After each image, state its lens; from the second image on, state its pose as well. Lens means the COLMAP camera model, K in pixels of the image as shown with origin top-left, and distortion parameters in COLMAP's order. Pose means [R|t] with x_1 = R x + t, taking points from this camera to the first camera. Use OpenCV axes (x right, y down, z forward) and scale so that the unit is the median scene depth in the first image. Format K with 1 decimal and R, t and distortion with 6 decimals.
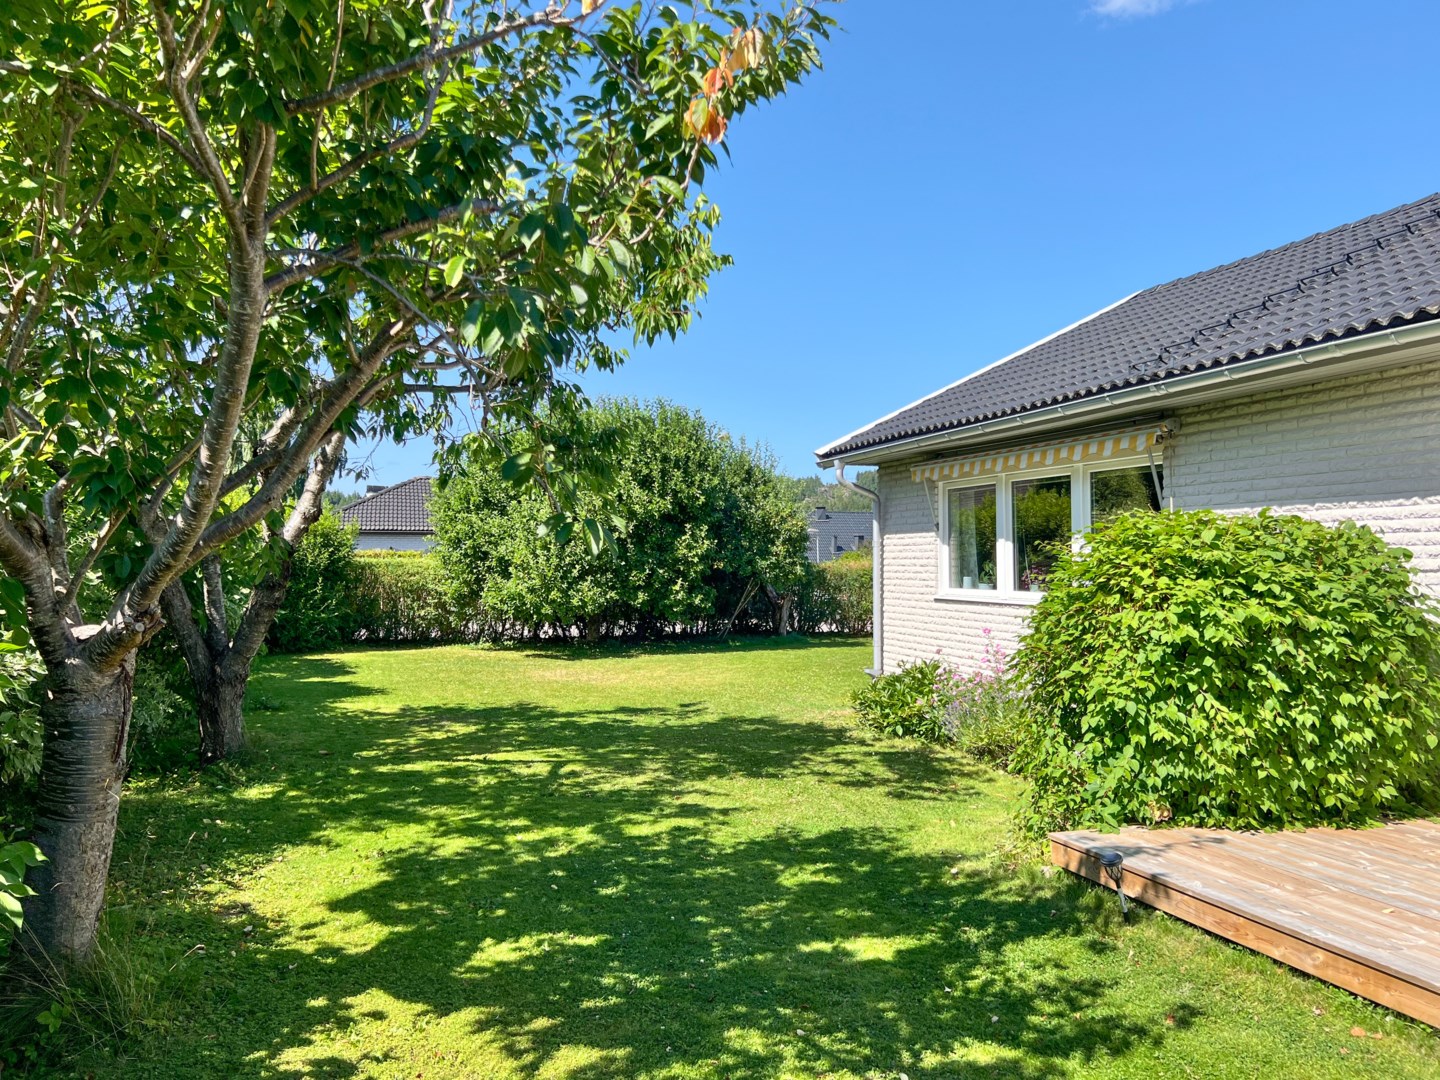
lens RADIAL K [[1070.3, 0, 725.8], [0, 1070.3, 585.9], [0, 0, 1]] dist [0.256196, -0.356734]
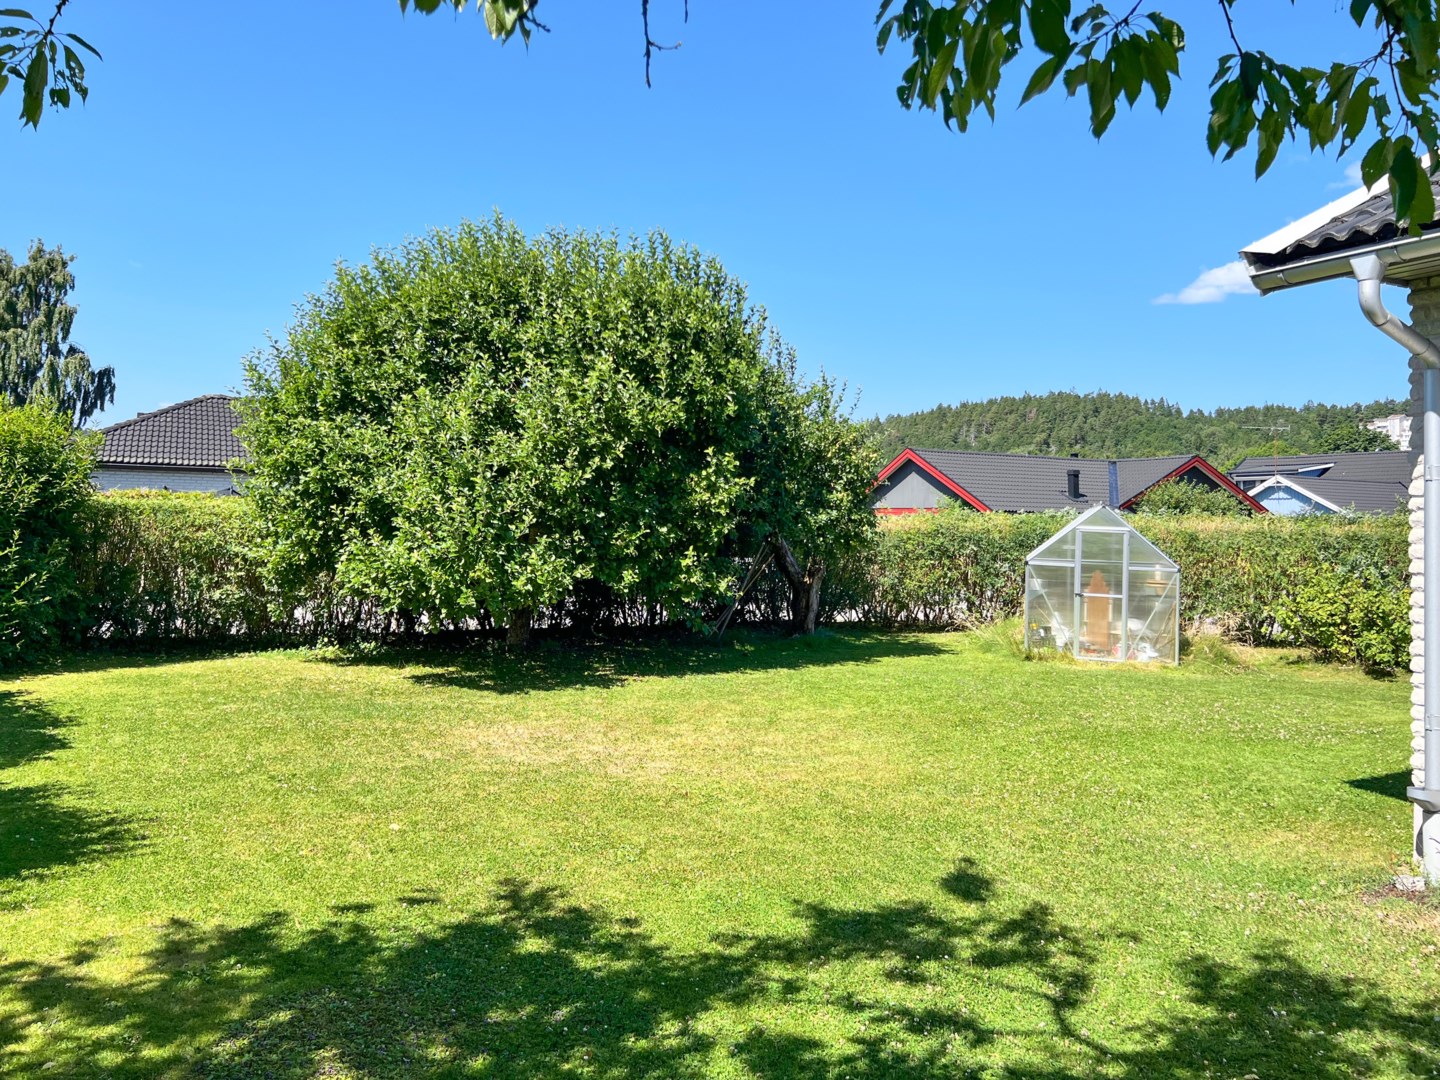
lens RADIAL K [[1080.5, 0, 687.6], [0, 1080.5, 509.2], [0, 0, 1]] dist [0.084991, -0.001260]
pose [[0.989255, 0.023229, 0.144342, -0.131090], [-0.018424, 0.999234, -0.034538, -0.005222], [-0.145033, 0.031507, 0.988925, 0.435431]]
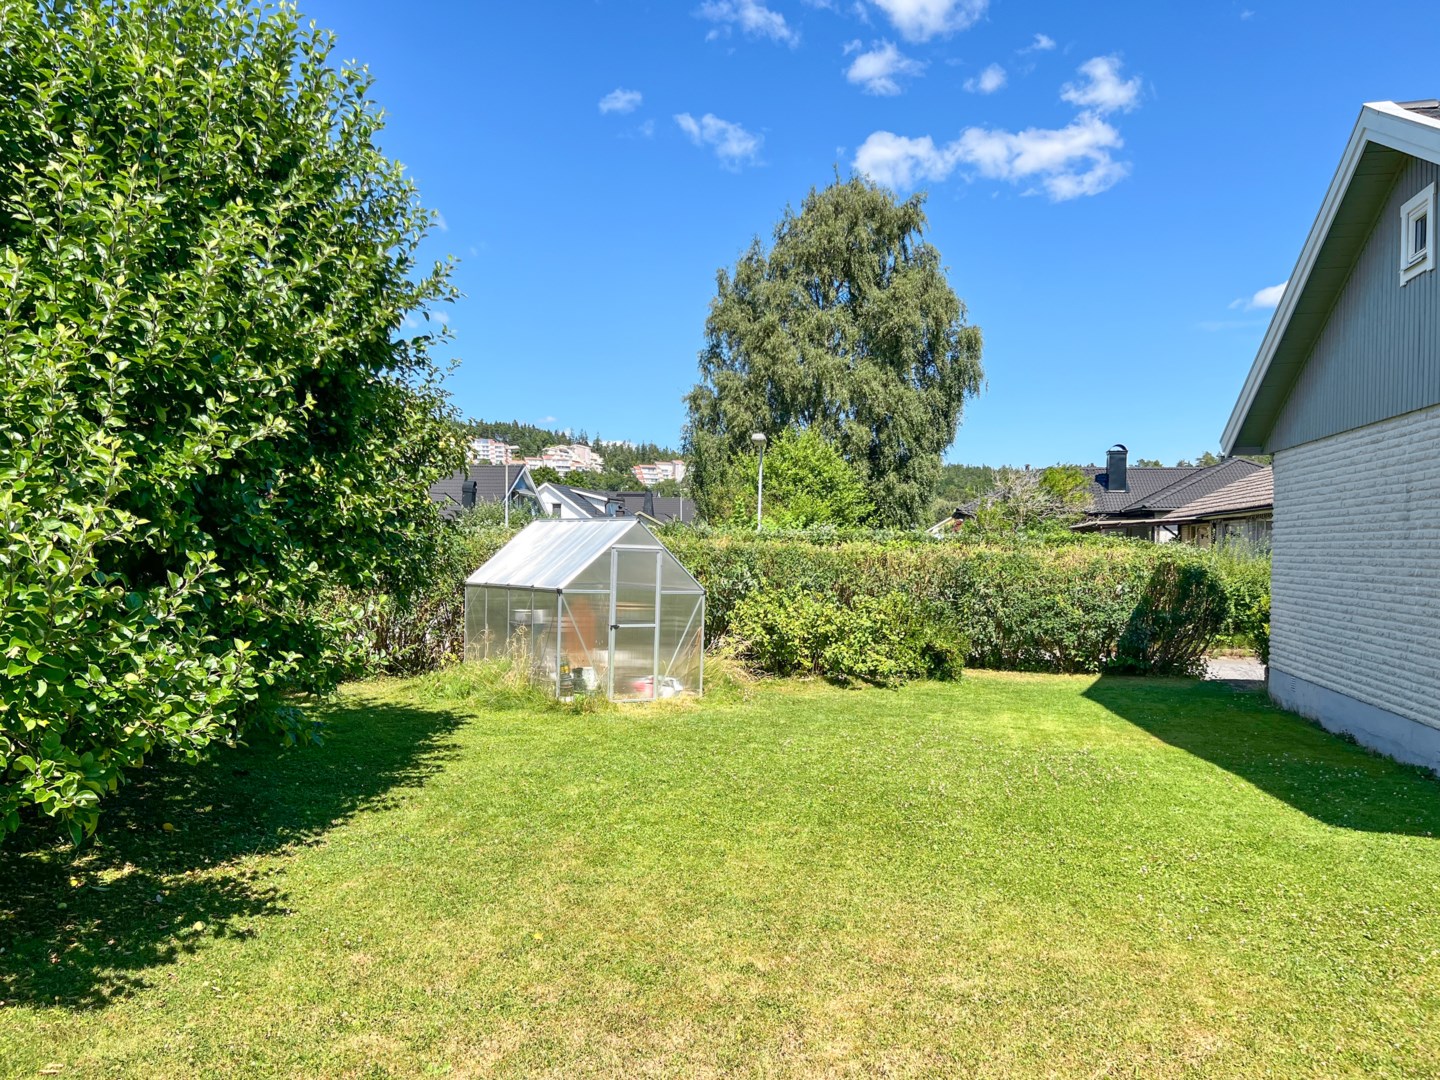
lens RADIAL K [[1099.3, 0, 719.8], [0, 1099.3, 581.5], [0, 0, 1]] dist [0.031983, -0.002561]
pose [[0.545117, -0.019233, 0.838139, -0.249823], [0.003688, 0.999782, 0.020544, -0.016251], [-0.838352, -0.008108, 0.545069, 0.748146]]
